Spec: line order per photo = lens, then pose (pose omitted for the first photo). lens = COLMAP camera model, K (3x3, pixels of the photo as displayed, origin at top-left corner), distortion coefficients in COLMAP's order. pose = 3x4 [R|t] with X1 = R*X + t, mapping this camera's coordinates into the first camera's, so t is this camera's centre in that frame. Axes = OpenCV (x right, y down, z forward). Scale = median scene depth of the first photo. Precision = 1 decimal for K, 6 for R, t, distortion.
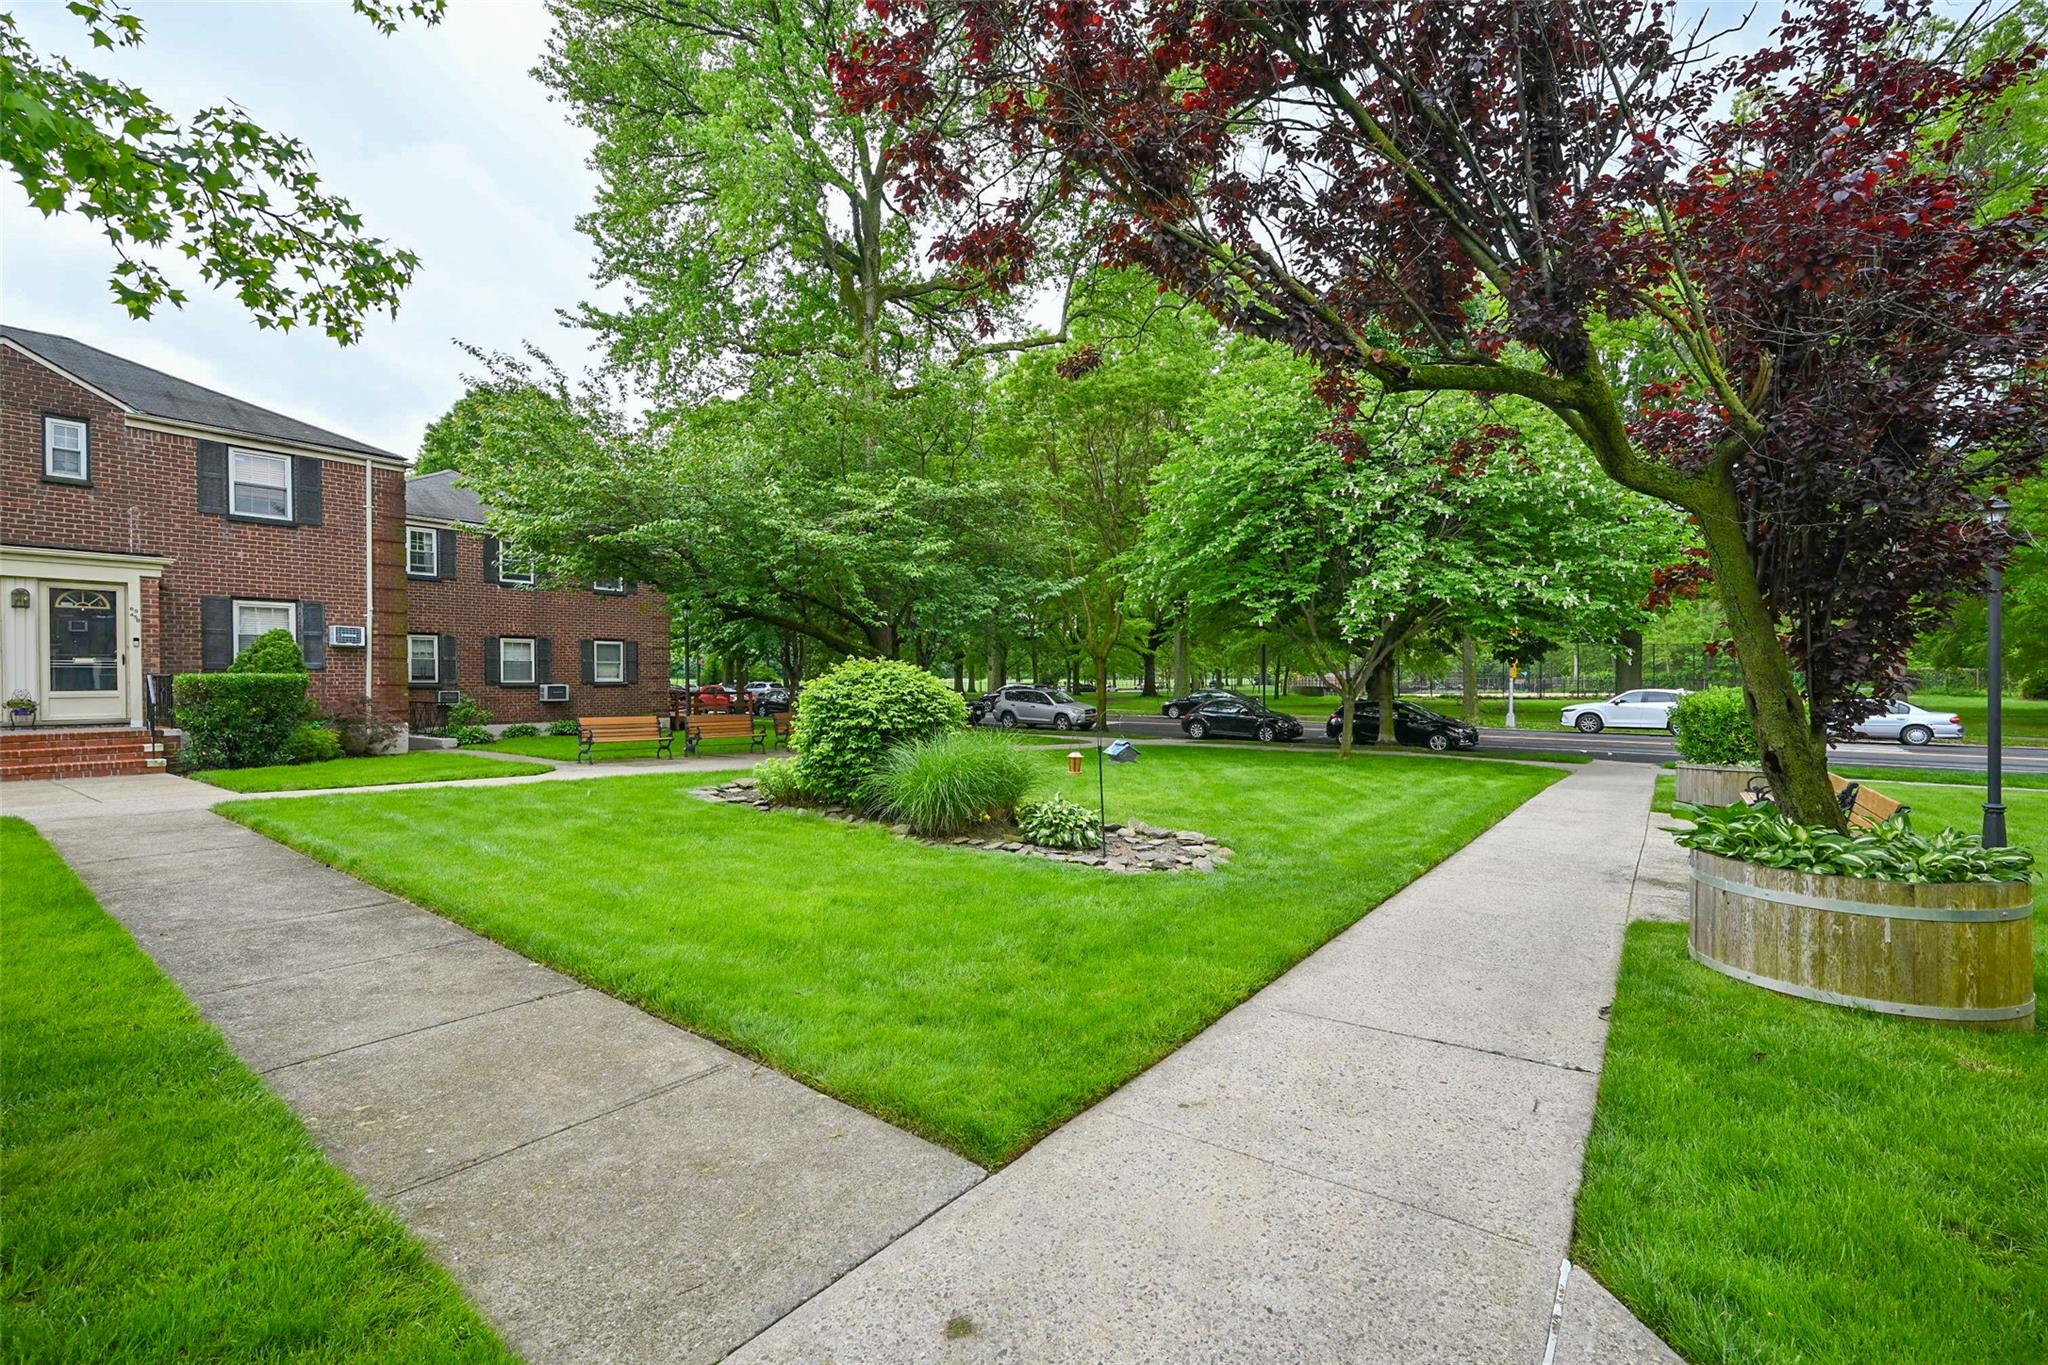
lens RADIAL K [[868.8, 0, 1024.0], [0, 868.8, 682.5], [0, 0, 1]] dist [-0.001644, 0.000108]
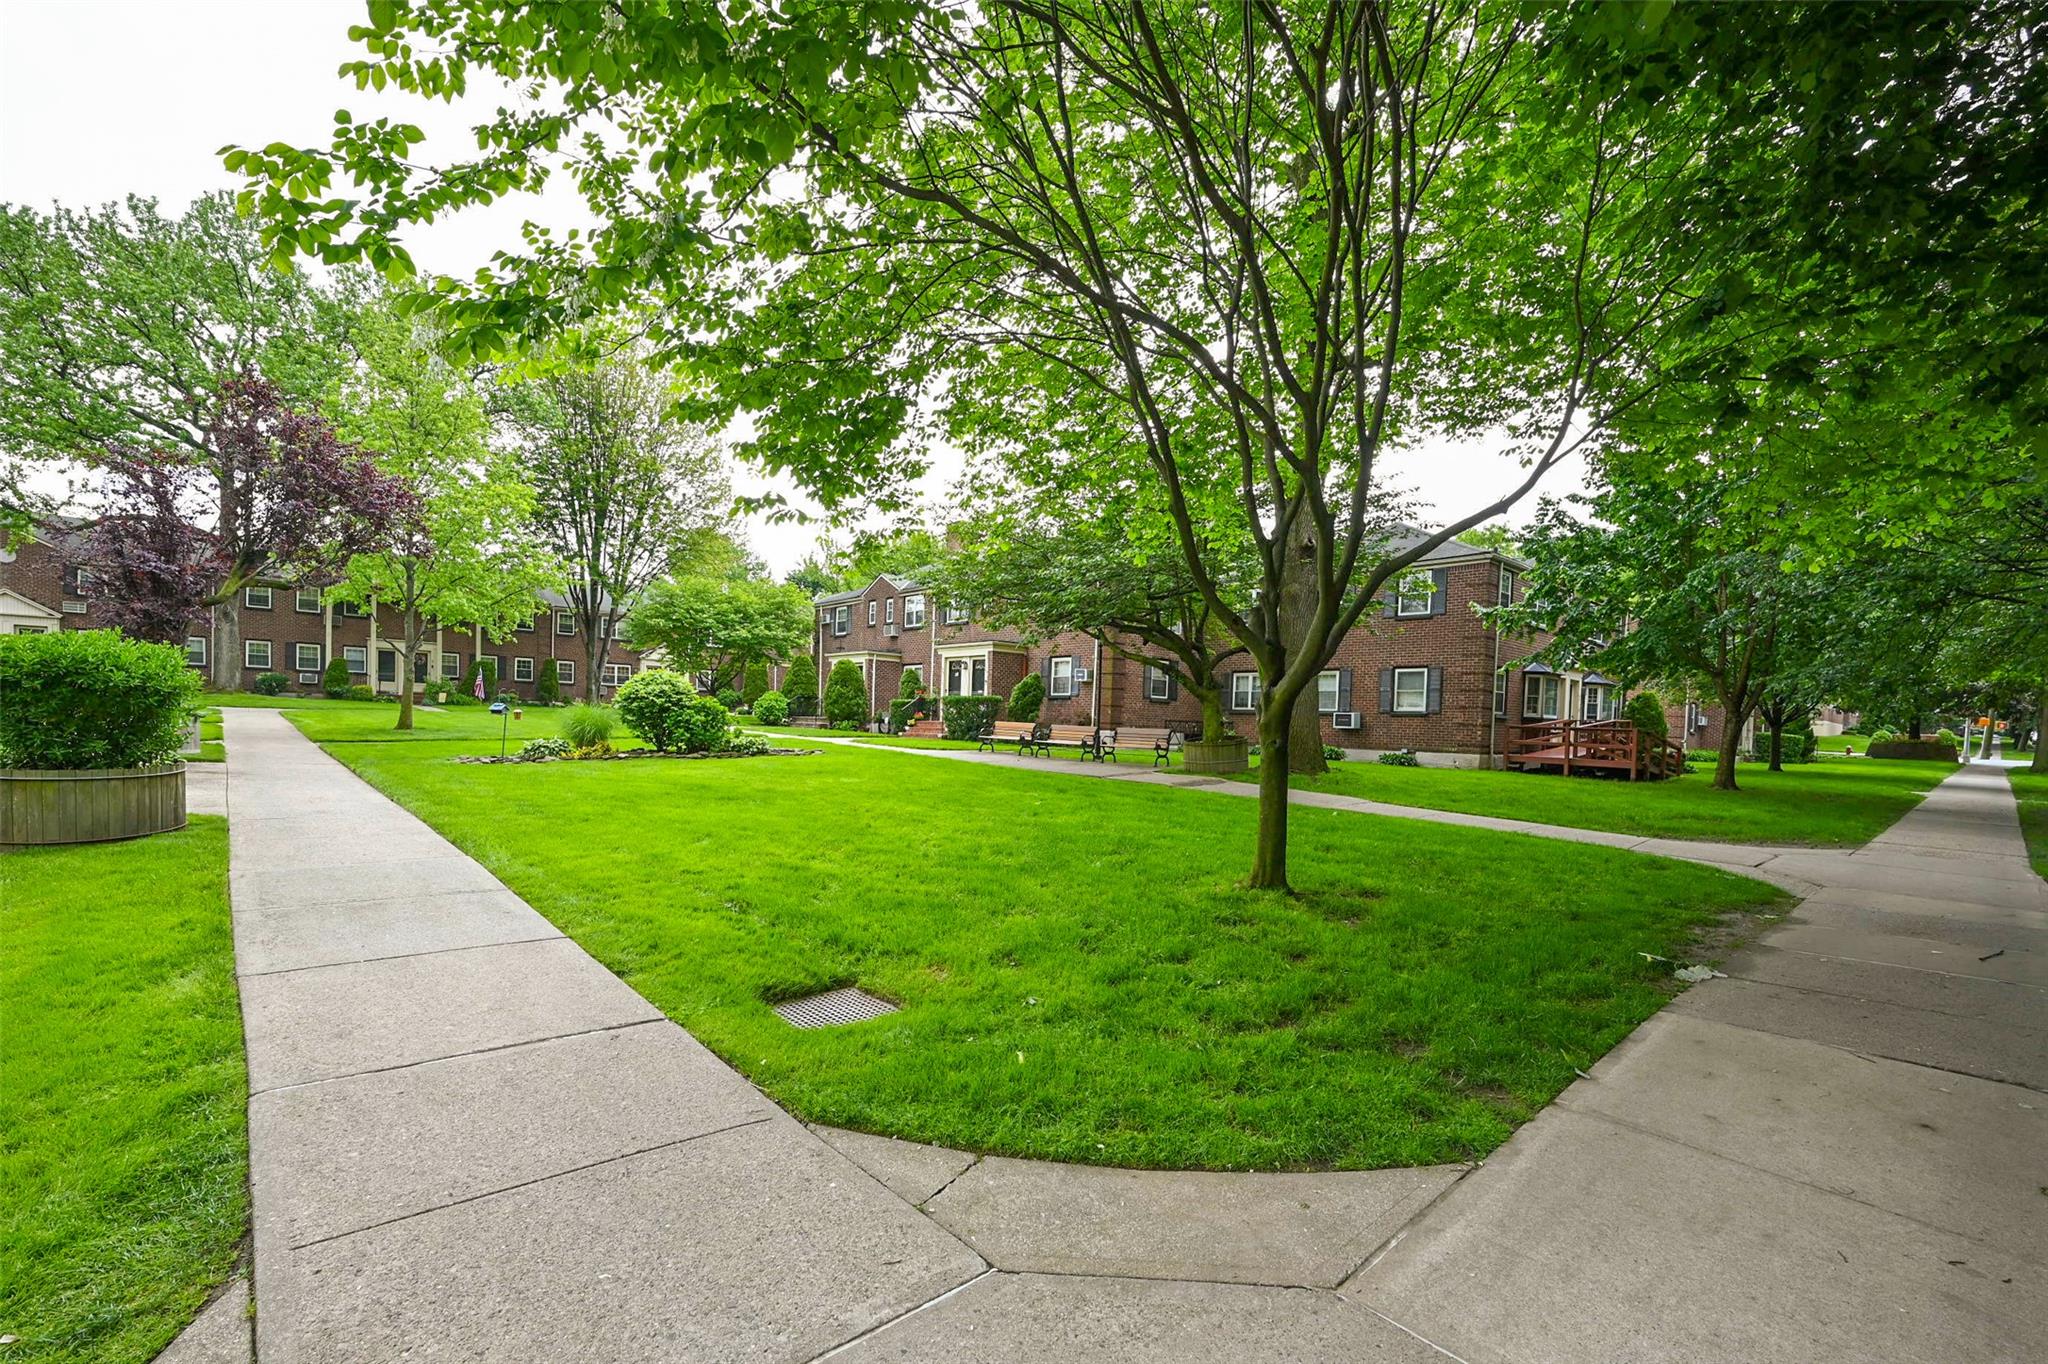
lens RADIAL K [[877.0, 0, 992.0], [0, 877.0, 744.0], [0, 0, 1]] dist [-0.001132, -0.000399]
pose [[-0.213756, 0.024487, -0.976580, 1.074445], [-0.032132, 0.998969, 0.032081, 0.034560], [0.976358, 0.038237, -0.212749, 1.473469]]
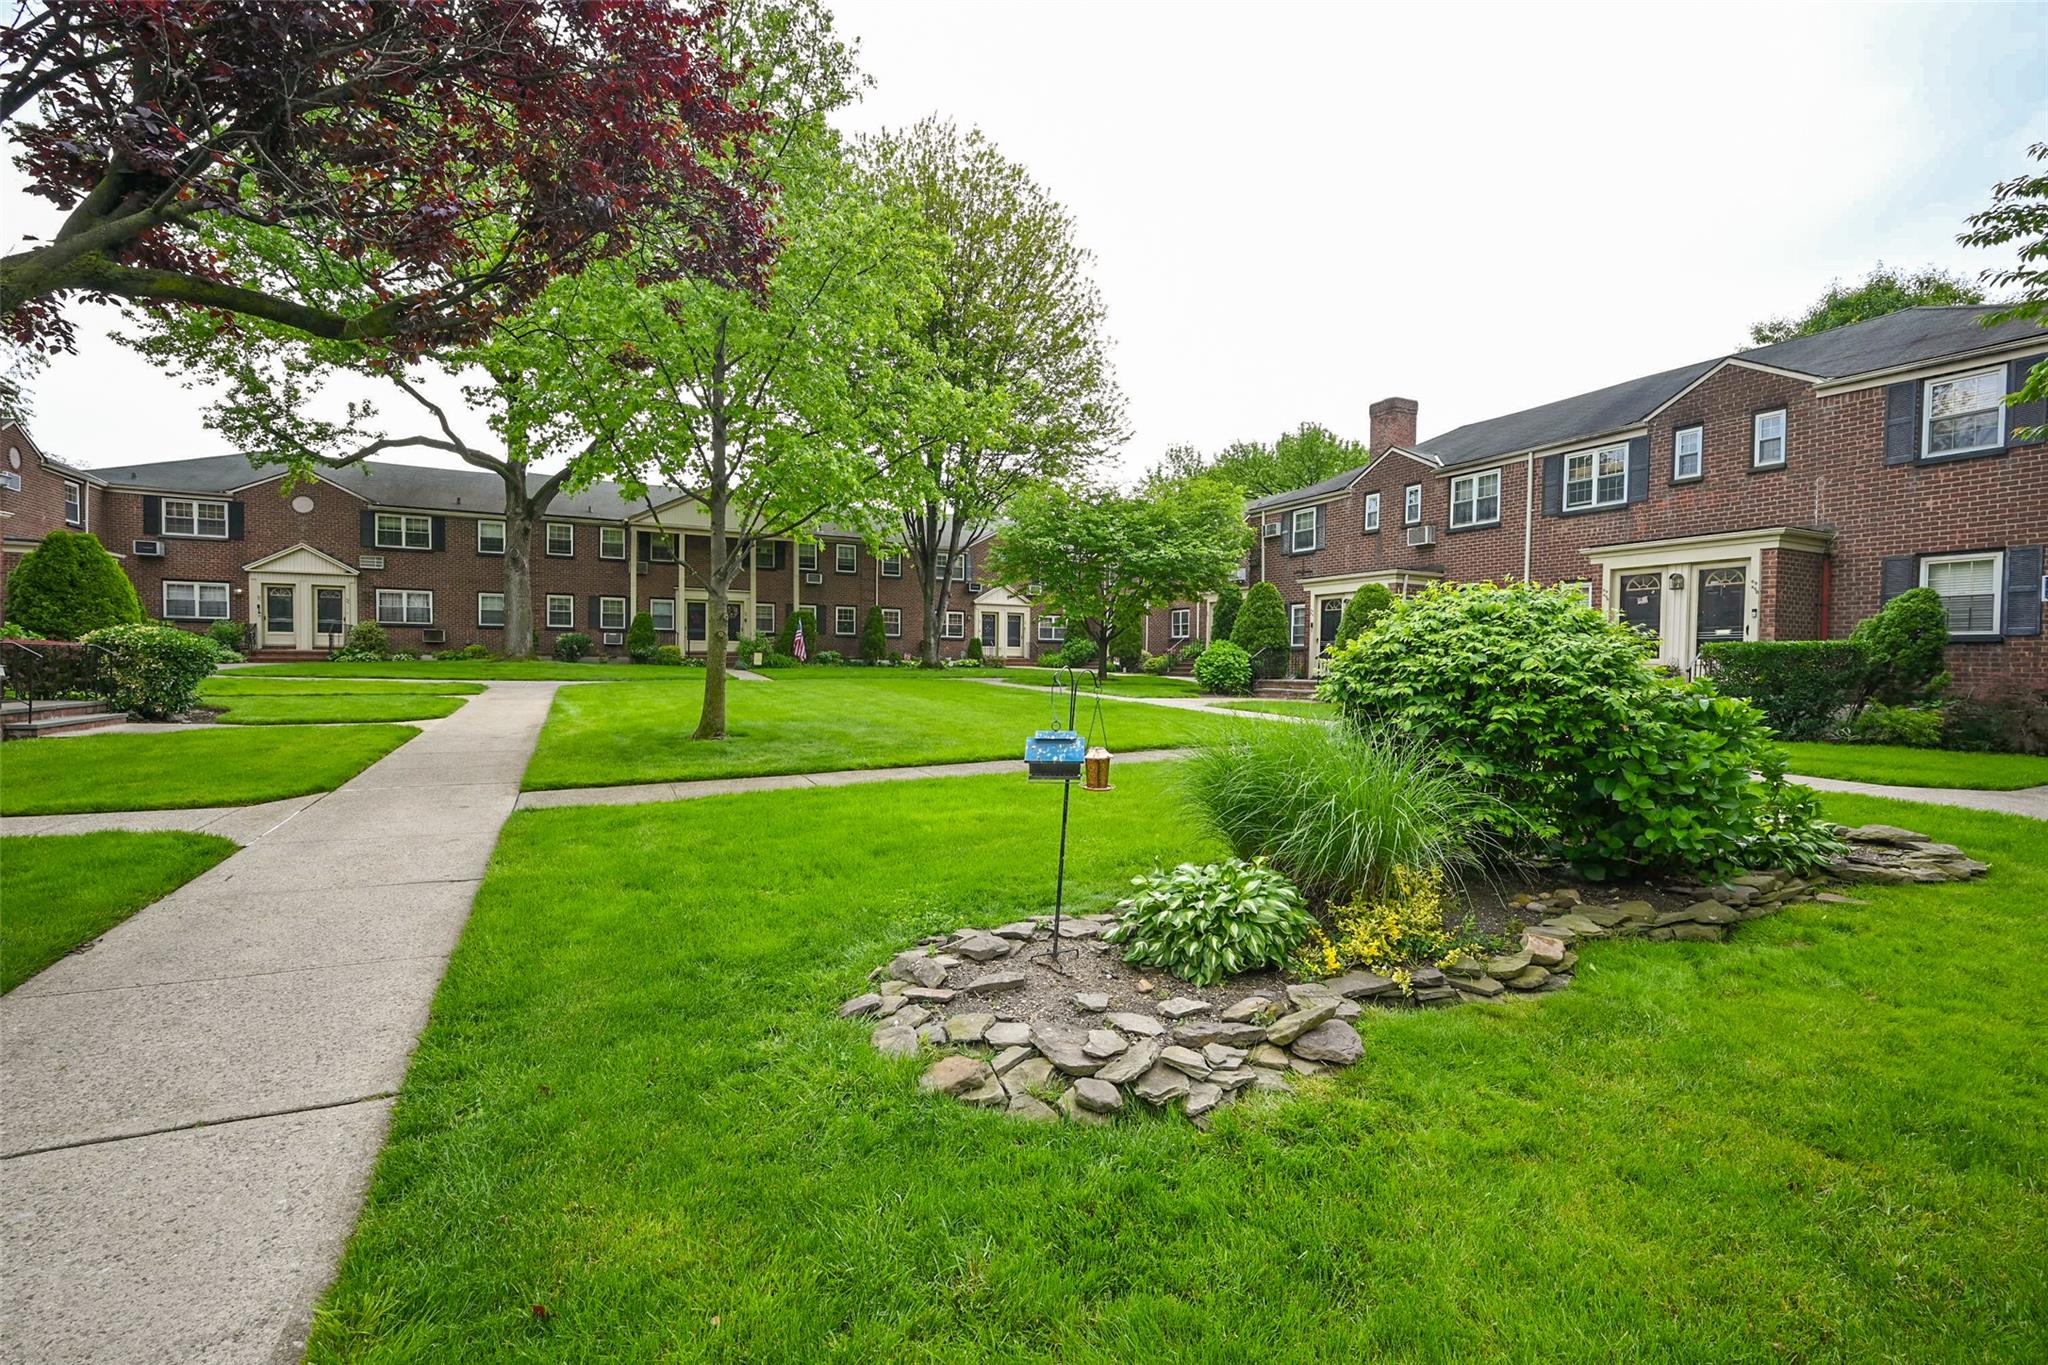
lens RADIAL K [[868.8, 0, 1024.0], [0, 868.8, 682.5], [0, 0, 1]] dist [-0.001644, 0.000108]
pose [[-0.450467, 0.022085, -0.892520, 0.307502], [-0.012022, 0.999453, 0.030799, 0.015363], [0.892712, 0.024604, -0.449956, 0.684312]]
